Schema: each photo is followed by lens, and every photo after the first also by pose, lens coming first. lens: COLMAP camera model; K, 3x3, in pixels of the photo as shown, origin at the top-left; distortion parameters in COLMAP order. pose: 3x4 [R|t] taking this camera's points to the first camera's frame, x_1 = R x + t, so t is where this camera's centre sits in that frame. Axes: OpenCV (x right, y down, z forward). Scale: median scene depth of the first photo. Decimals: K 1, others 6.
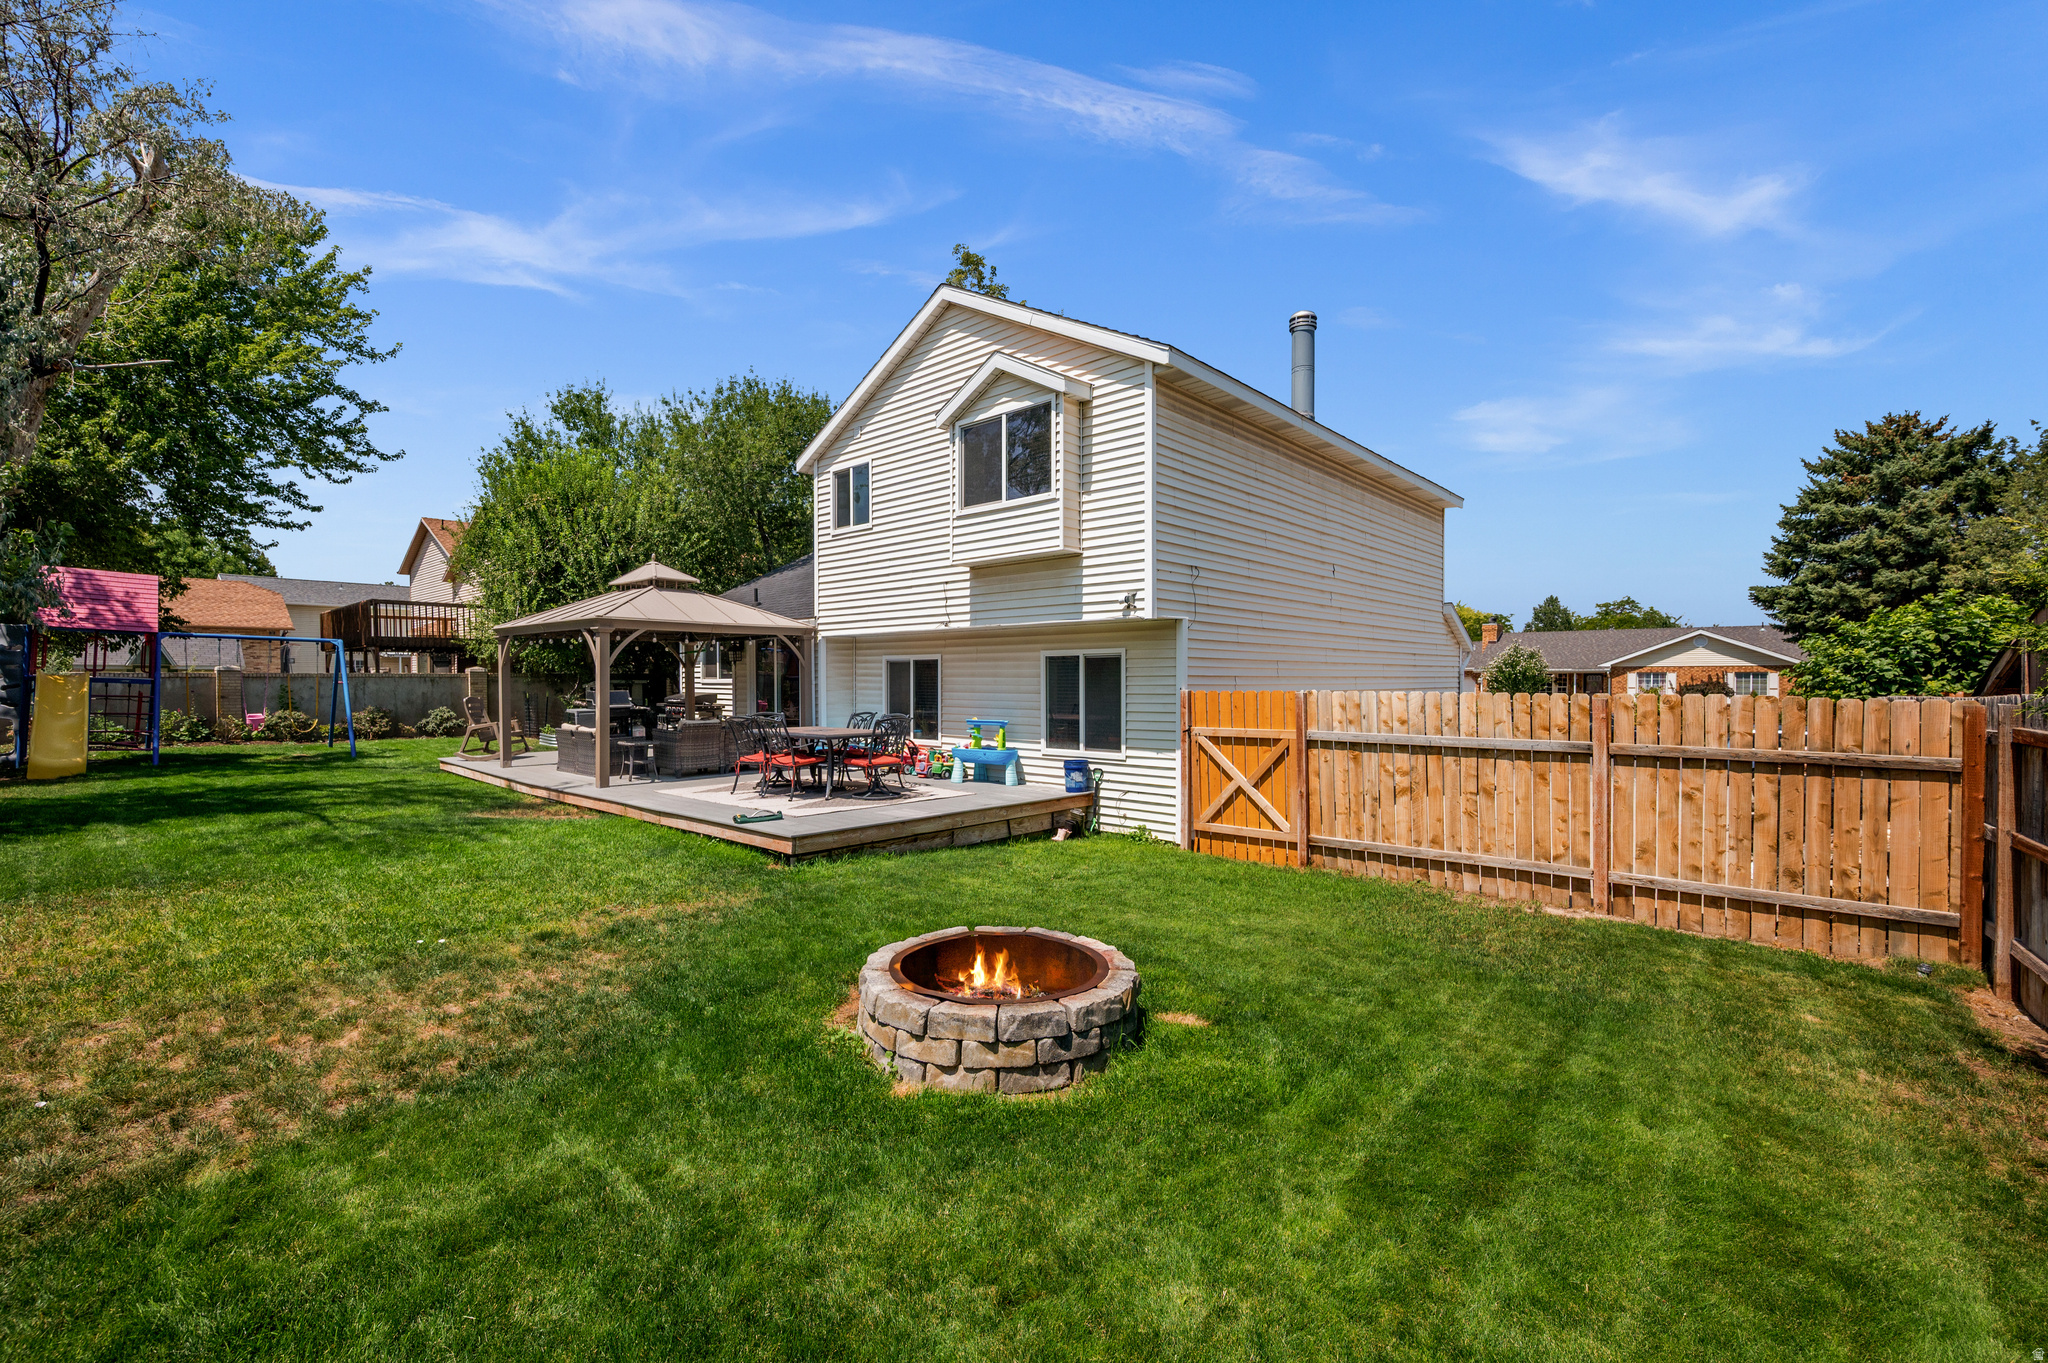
lens RADIAL K [[880.0, 0, 1003.1], [0, 880.0, 686.3], [0, 0, 1]] dist [-0.002494, -0.000030]
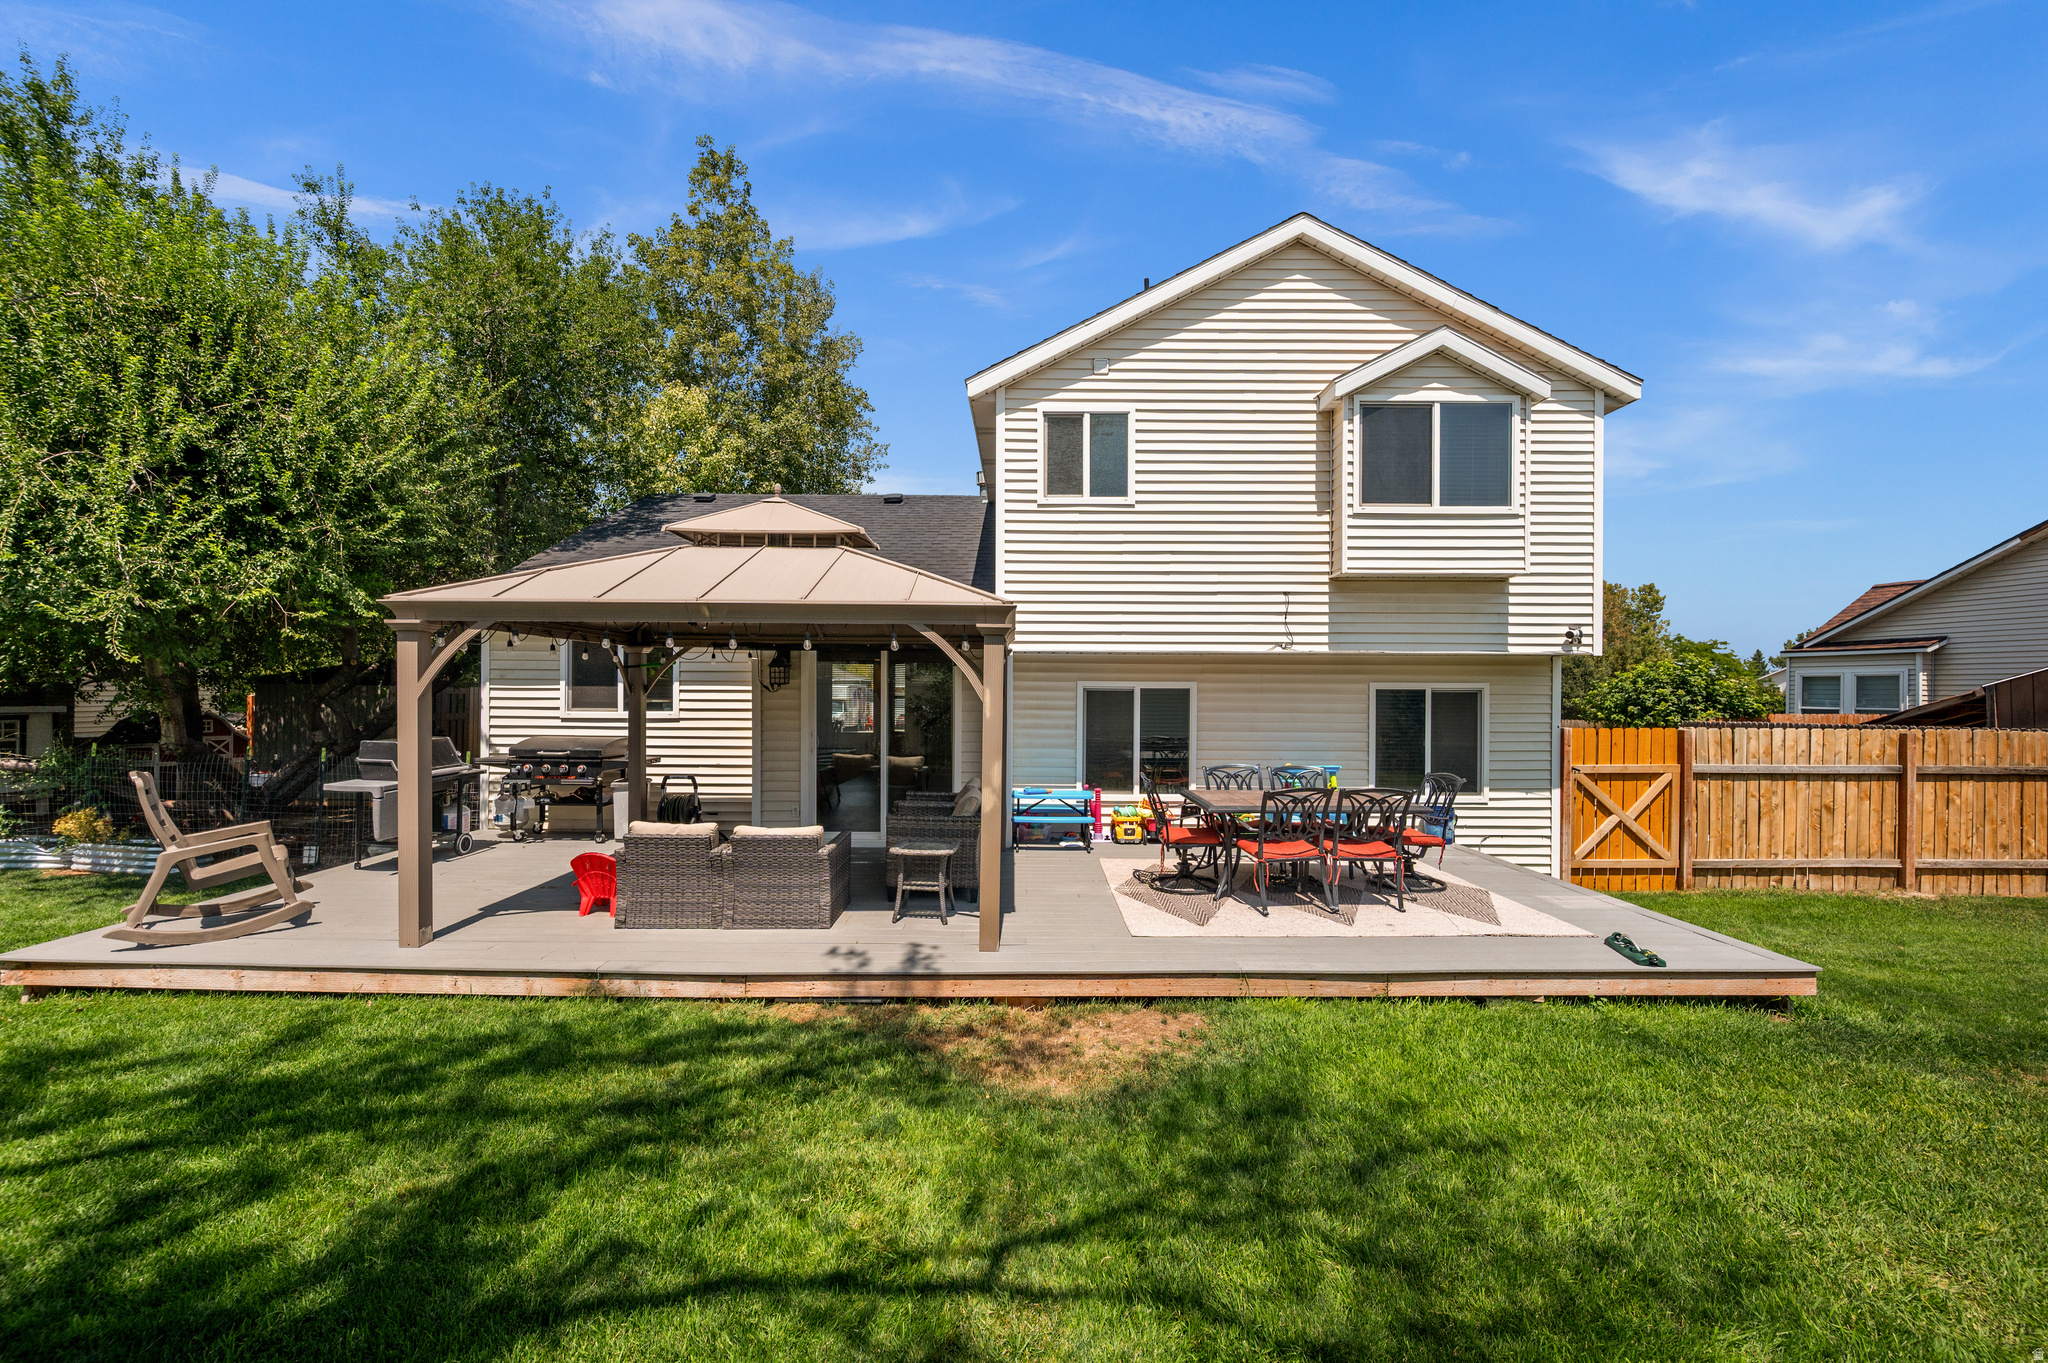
lens RADIAL K [[816.8, 0, 1024.9], [0, 816.8, 691.6], [0, 0, 1]] dist [-0.000962, 0.000074]
pose [[0.725019, 0.008835, 0.688673, -0.855114], [-0.000324, 0.999922, -0.012486, -0.024788], [-0.688729, 0.008829, 0.724965, 0.741374]]
